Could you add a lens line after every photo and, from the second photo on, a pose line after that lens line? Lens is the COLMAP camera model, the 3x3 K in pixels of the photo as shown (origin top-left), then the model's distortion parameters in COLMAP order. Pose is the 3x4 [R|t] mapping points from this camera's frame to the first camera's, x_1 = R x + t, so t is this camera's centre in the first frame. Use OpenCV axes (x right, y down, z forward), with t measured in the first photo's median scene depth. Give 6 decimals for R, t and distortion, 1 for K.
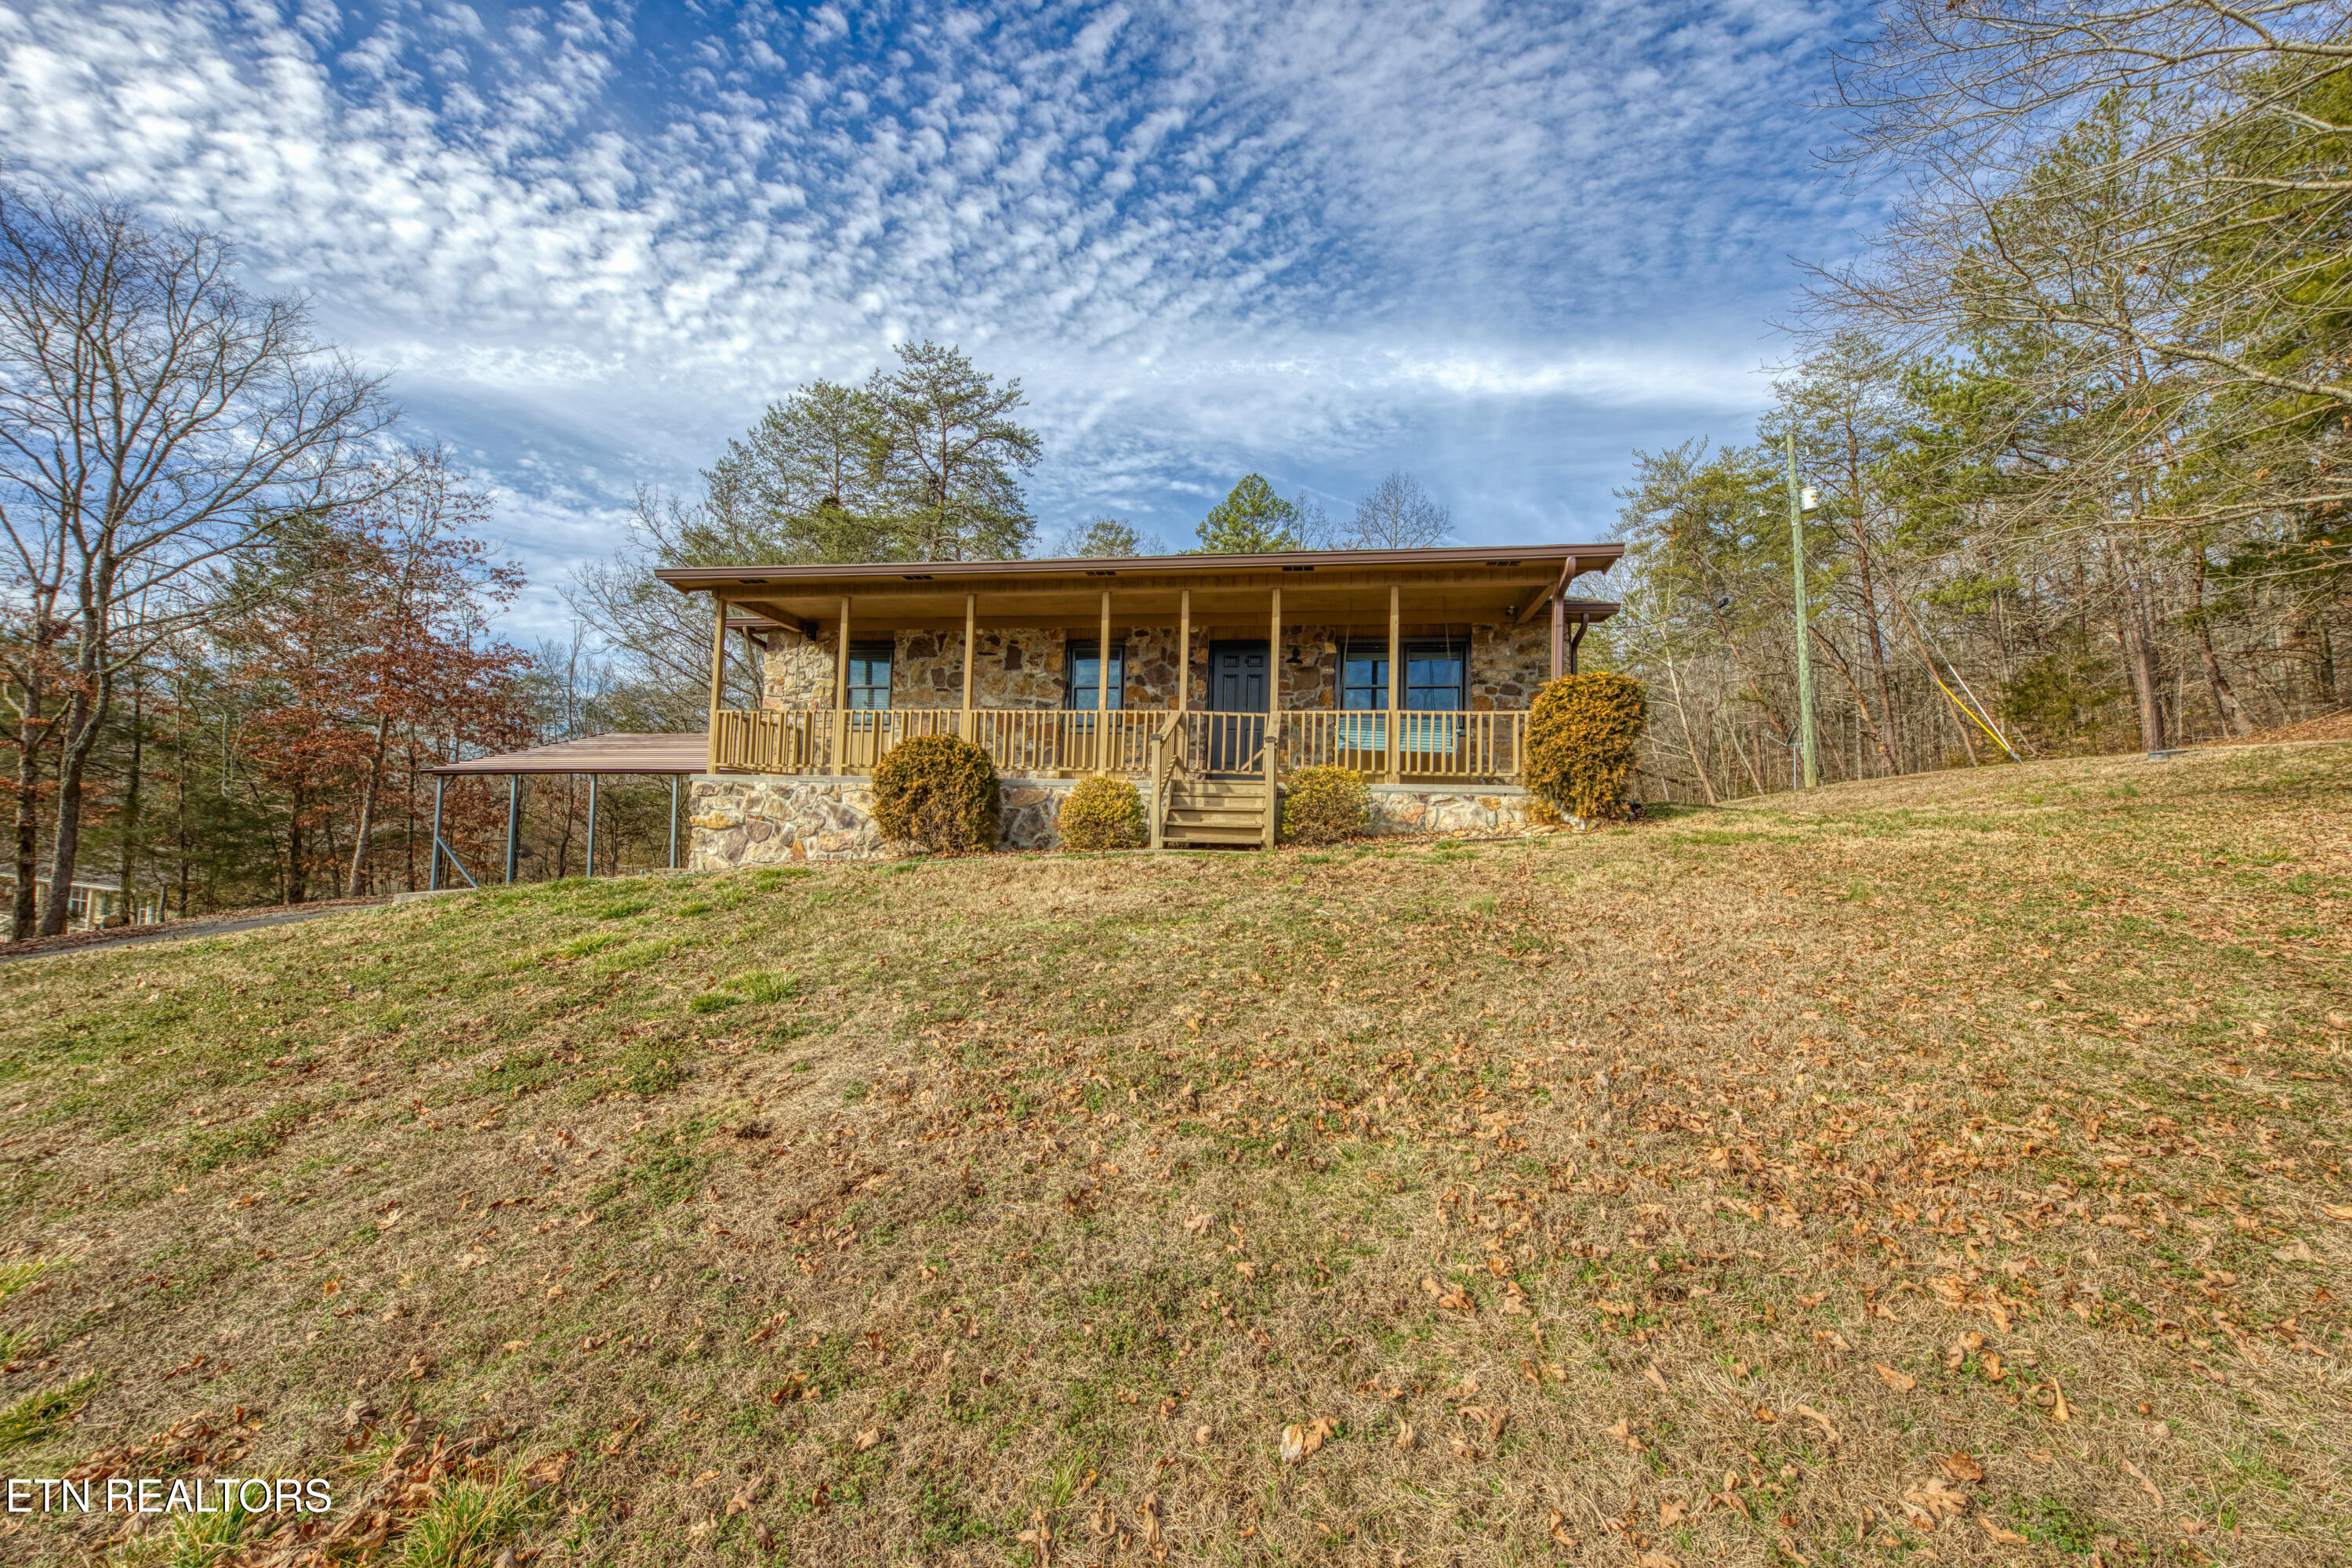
lens RADIAL K [[856.6, 0, 1181.7], [0, 856.6, 790.9], [0, 0, 1]] dist [0.000926, -0.000151]
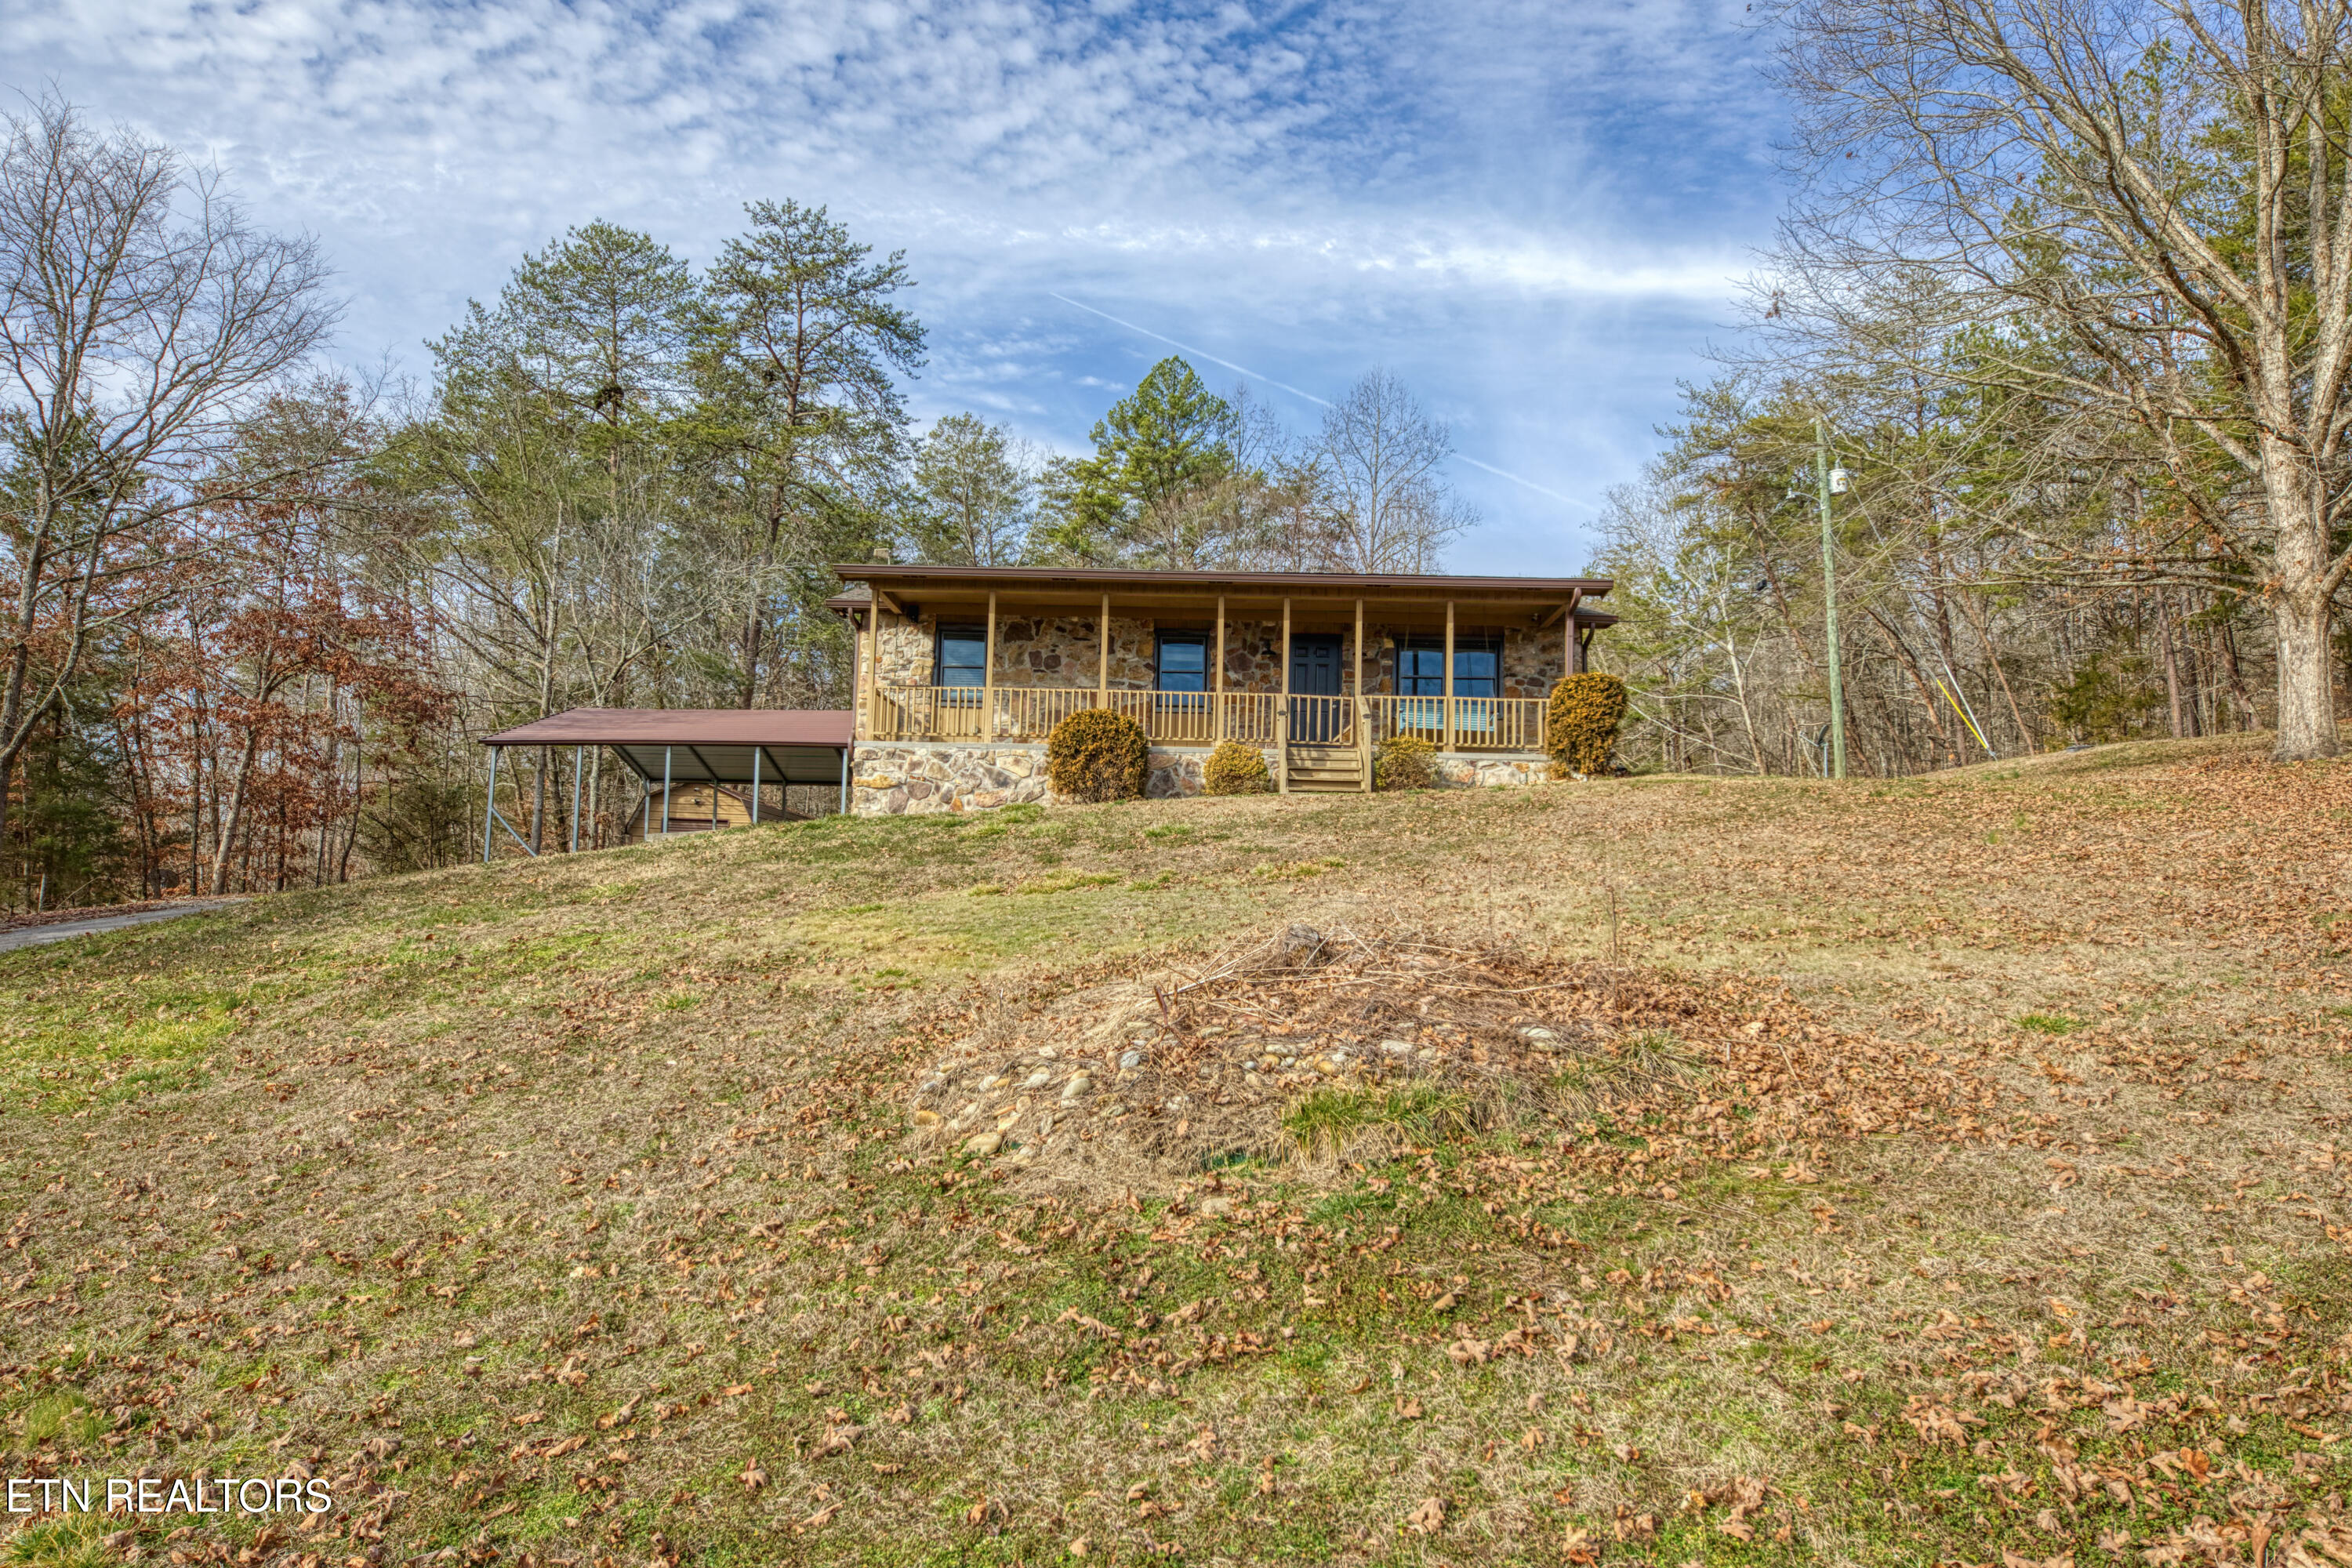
lens RADIAL K [[1634.2, 0, 1165.8], [0, 1634.2, 775.6], [0, 0, 1]] dist [-0.000785, 0.000989]
pose [[0.988904, 0.012135, 0.148057, -0.510881], [-0.005259, 0.998893, -0.046747, 0.134927], [-0.148460, 0.045450, 0.987873, -1.294435]]
